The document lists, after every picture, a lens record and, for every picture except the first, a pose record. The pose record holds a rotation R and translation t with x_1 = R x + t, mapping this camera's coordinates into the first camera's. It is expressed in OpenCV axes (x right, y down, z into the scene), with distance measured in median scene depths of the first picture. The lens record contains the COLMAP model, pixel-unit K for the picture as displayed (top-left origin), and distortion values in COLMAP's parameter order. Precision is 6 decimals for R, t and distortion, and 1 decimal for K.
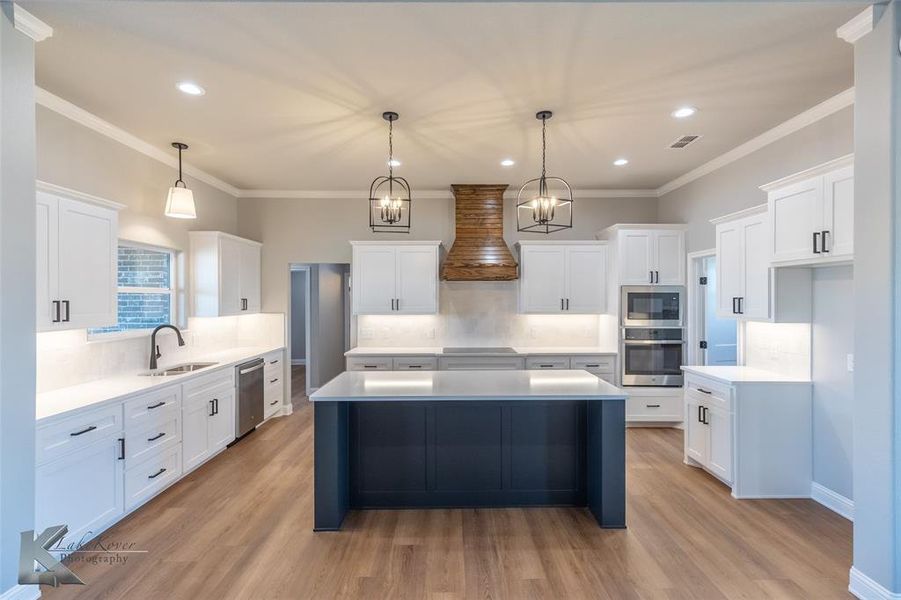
lens RADIAL K [[414.9, 0, 459.1], [0, 414.9, 300.9], [0, 0, 1]] dist [0.000258, -0.000497]
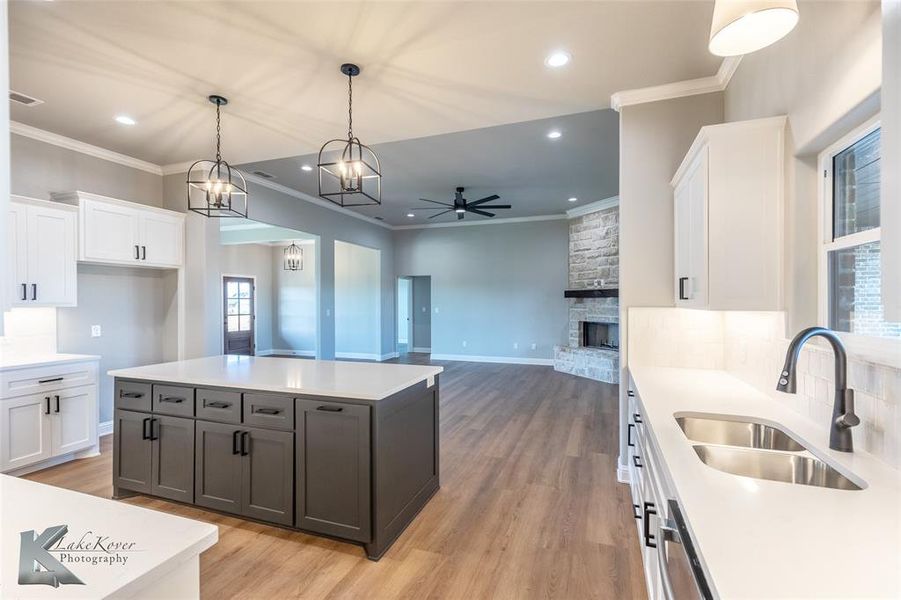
lens RADIAL K [[414.9, 0, 458.1], [0, 414.9, 300.8], [0, 0, 1]] dist [0.000258, -0.000497]
pose [[-0.938097, 0.008905, 0.346259, -0.530026], [0.010619, 0.999939, 0.003055, 0.030951], [-0.346211, 0.006543, -0.938134, 1.369942]]
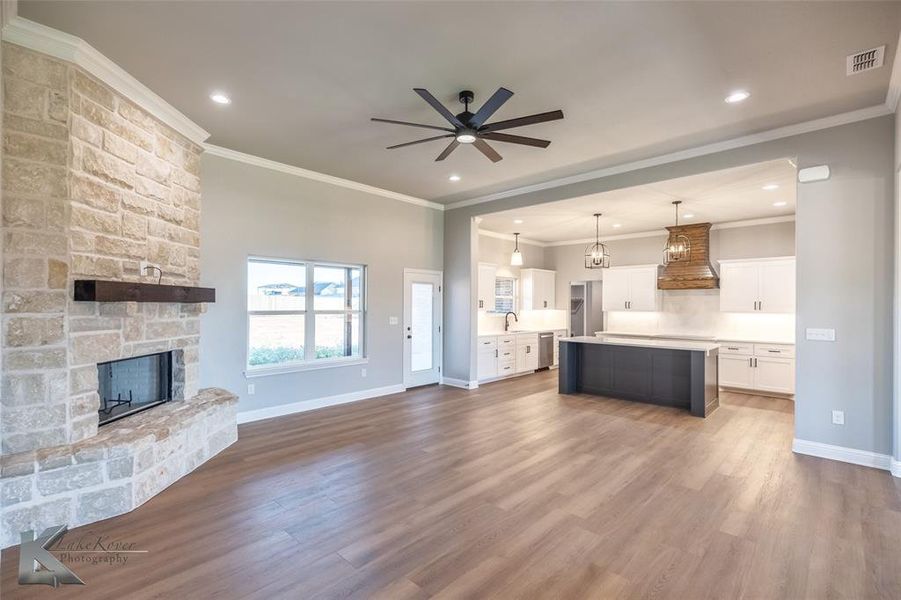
lens RADIAL K [[414.9, 0, 452.2], [0, 414.9, 301.7], [0, 0, 1]] dist [0.000258, -0.000497]
pose [[0.722676, 0.001736, -0.691185, 0.611359], [-0.013277, 0.999847, -0.011371, 0.030249], [0.691060, 0.017394, 0.722588, -0.838080]]
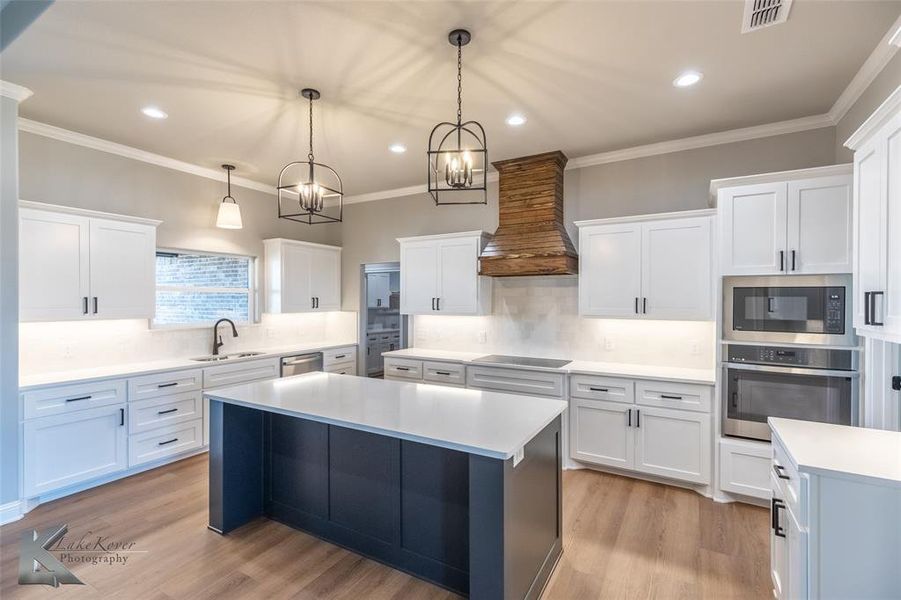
lens RADIAL K [[414.9, 0, 449.1], [0, 414.9, 303.0], [0, 0, 1]] dist [0.000258, -0.000497]
pose [[0.858416, 0.005832, -0.512921, 0.441690], [-0.006322, 0.999980, 0.000790, 0.006954], [0.512915, 0.002564, 0.858435, 0.298484]]
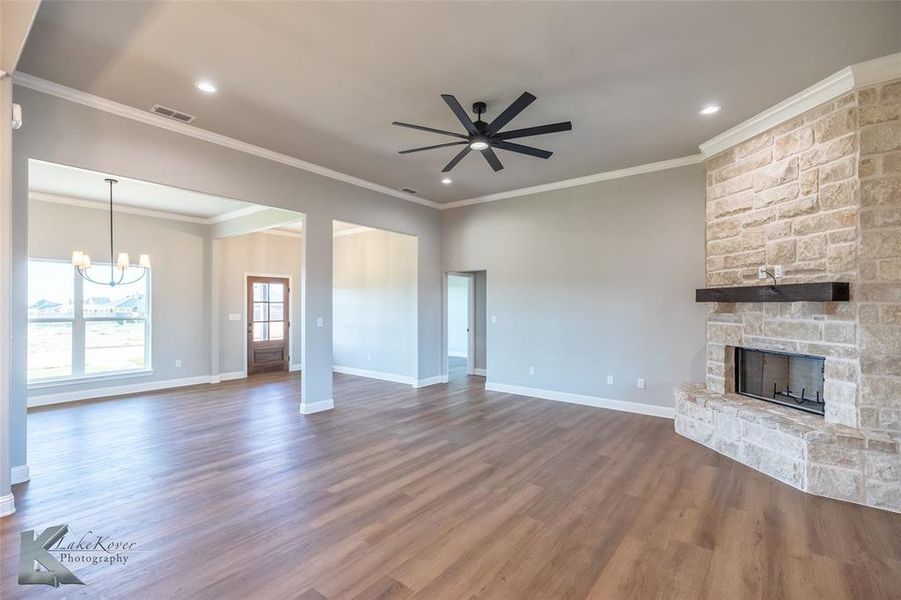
lens RADIAL K [[414.9, 0, 462.4], [0, 414.9, 302.4], [0, 0, 1]] dist [0.000258, -0.000497]
pose [[-0.795226, 0.008831, 0.606249, -0.493388], [0.007682, 0.999960, -0.004490, 0.029153], [-0.606264, 0.001087, -0.795262, 0.557133]]
